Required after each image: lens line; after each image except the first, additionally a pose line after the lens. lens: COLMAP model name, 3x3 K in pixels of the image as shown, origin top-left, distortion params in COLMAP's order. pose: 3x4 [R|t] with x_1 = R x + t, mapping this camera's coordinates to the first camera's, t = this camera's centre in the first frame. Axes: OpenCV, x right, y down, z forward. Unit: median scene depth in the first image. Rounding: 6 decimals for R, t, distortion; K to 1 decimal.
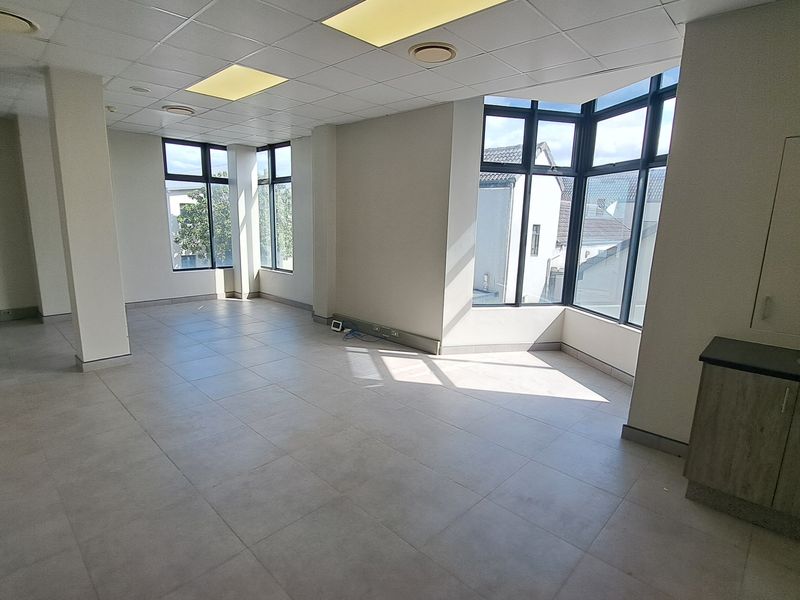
lens RADIAL K [[422.8, 0, 395.1], [0, 422.8, 305.2], [0, 0, 1]] dist [-0.017769, -0.002930]
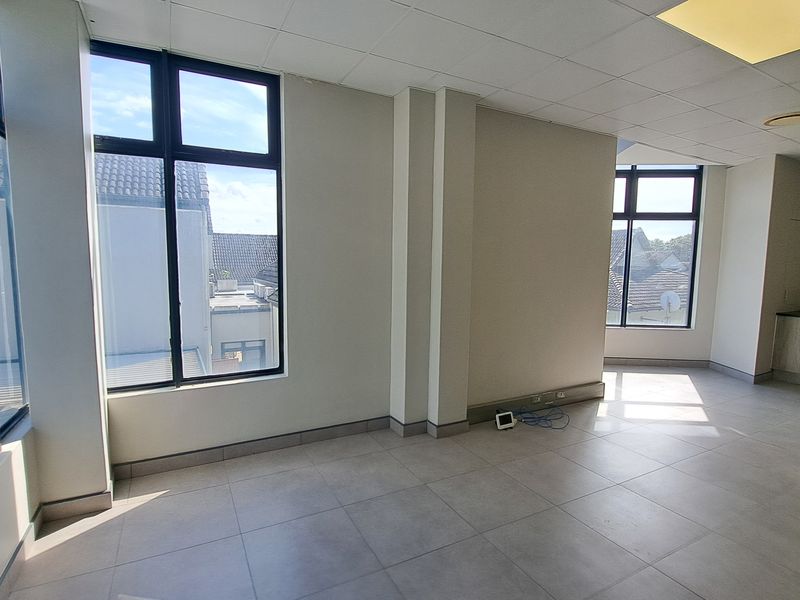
lens RADIAL K [[422.8, 0, 395.1], [0, 422.8, 305.2], [0, 0, 1]] dist [-0.017769, -0.002930]
pose [[0.323808, -0.120075, 0.938472, -0.911890], [0.186108, 0.980618, 0.061253, -0.226581], [-0.927638, 0.154823, 0.339879, 1.095706]]
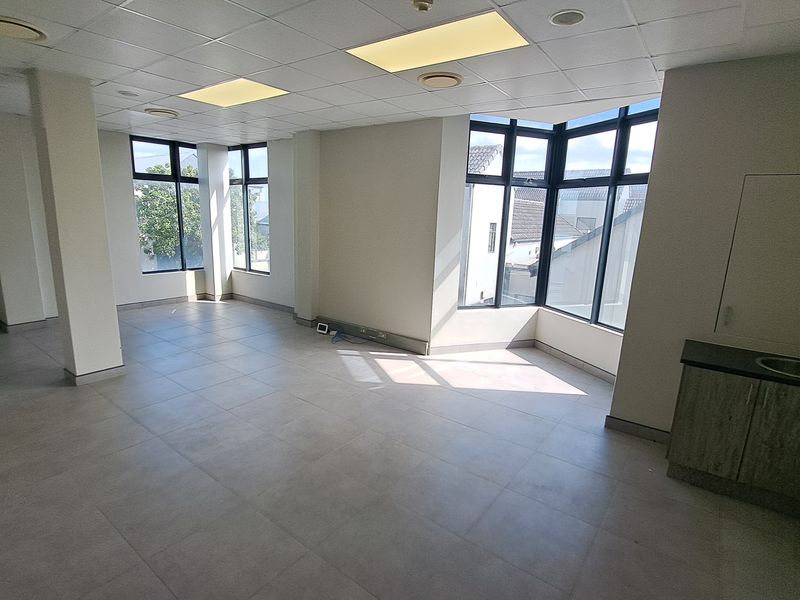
lens RADIAL K [[422.8, 0, 395.1], [0, 422.8, 305.2], [0, 0, 1]] dist [-0.017769, -0.002930]
pose [[0.992571, -0.015644, 0.120653, -0.104205], [0.013335, 0.999713, 0.019923, -0.030619], [-0.120930, -0.018166, 0.992495, -0.040819]]
